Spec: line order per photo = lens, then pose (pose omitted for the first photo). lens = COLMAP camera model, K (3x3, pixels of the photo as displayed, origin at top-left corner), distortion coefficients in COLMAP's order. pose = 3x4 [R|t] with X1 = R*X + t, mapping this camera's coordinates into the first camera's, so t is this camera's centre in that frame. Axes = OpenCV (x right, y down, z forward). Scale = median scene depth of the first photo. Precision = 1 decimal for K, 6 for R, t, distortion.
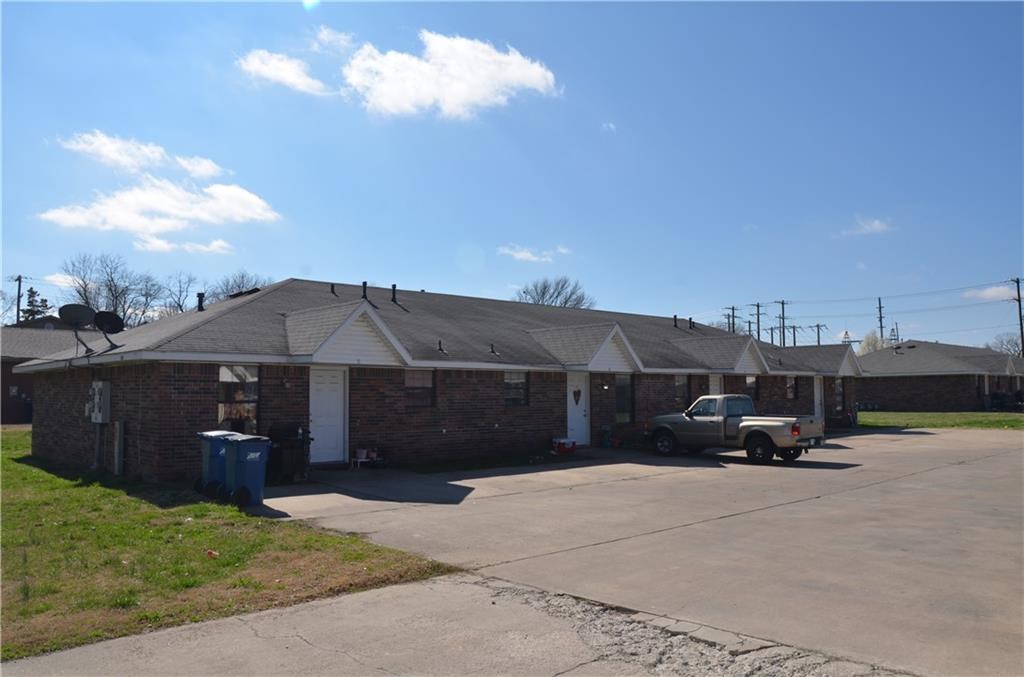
lens RADIAL K [[768.2, 0, 510.7], [0, 768.2, 358.8], [0, 0, 1]] dist [-0.023211, 0.001886]
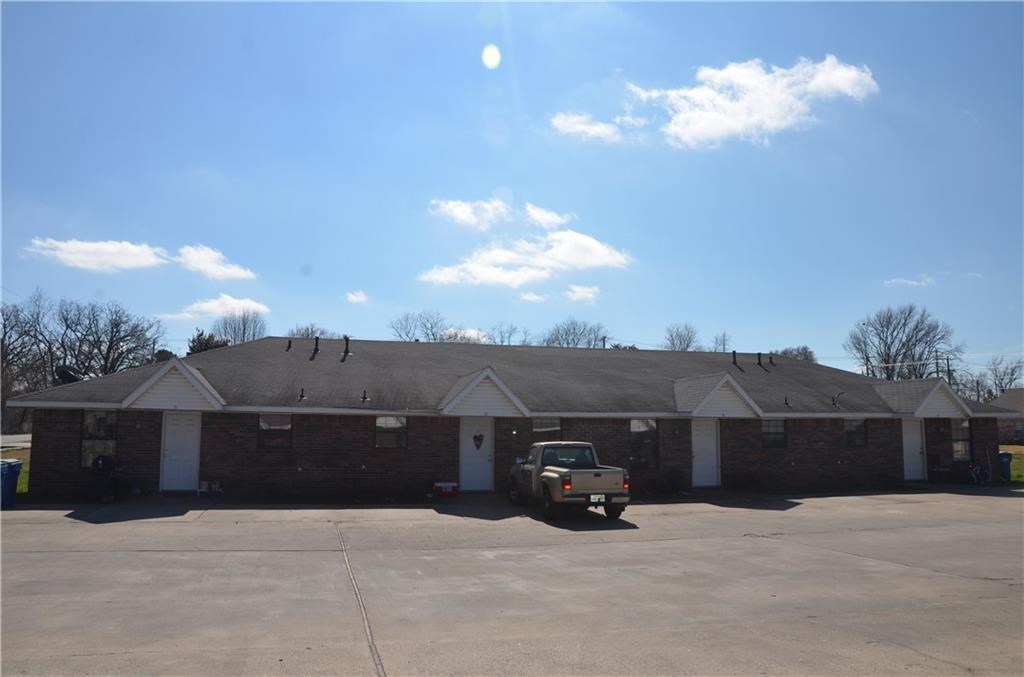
lens RADIAL K [[851.5, 0, 539.3], [0, 851.5, 335.5], [0, 0, 1]] dist [-0.186609, 0.227171]
pose [[0.897462, -0.050784, -0.438159, 0.456129], [0.014376, 0.996190, -0.086016, 0.006041], [0.440858, 0.070897, 0.894772, 0.034391]]
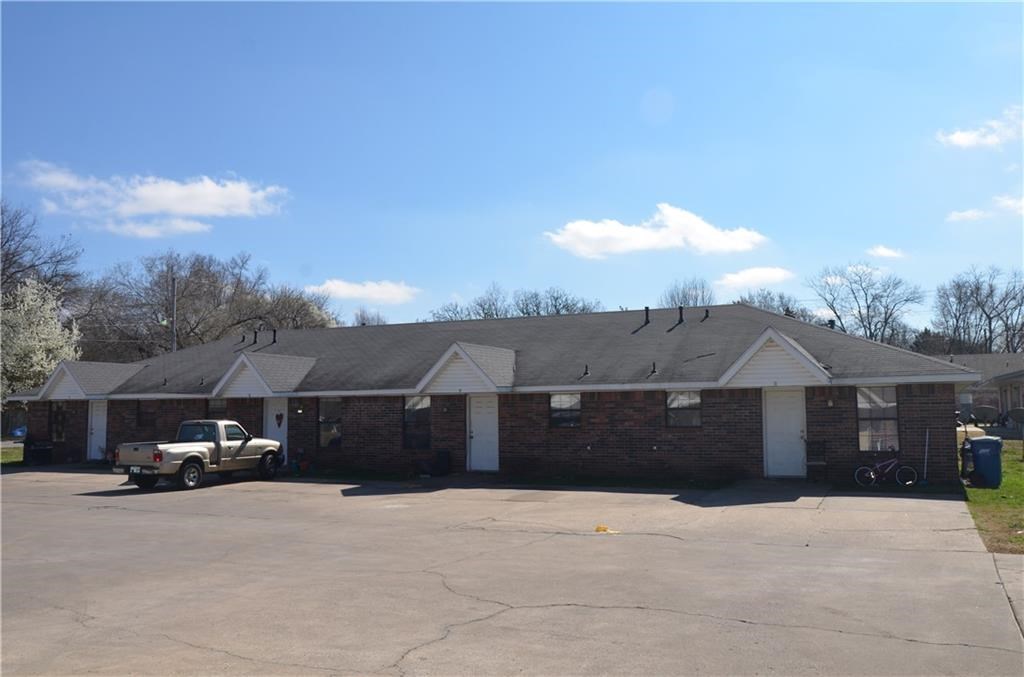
lens RADIAL K [[978.3, 0, 512.0], [0, 978.3, 338.5], [0, 0, 1]] dist [-0.077364, 0.000246]
pose [[0.346874, -0.075496, -0.934868, 1.051405], [0.041700, 0.997011, -0.065042, 0.026776], [0.936984, -0.016423, 0.348985, 0.591214]]
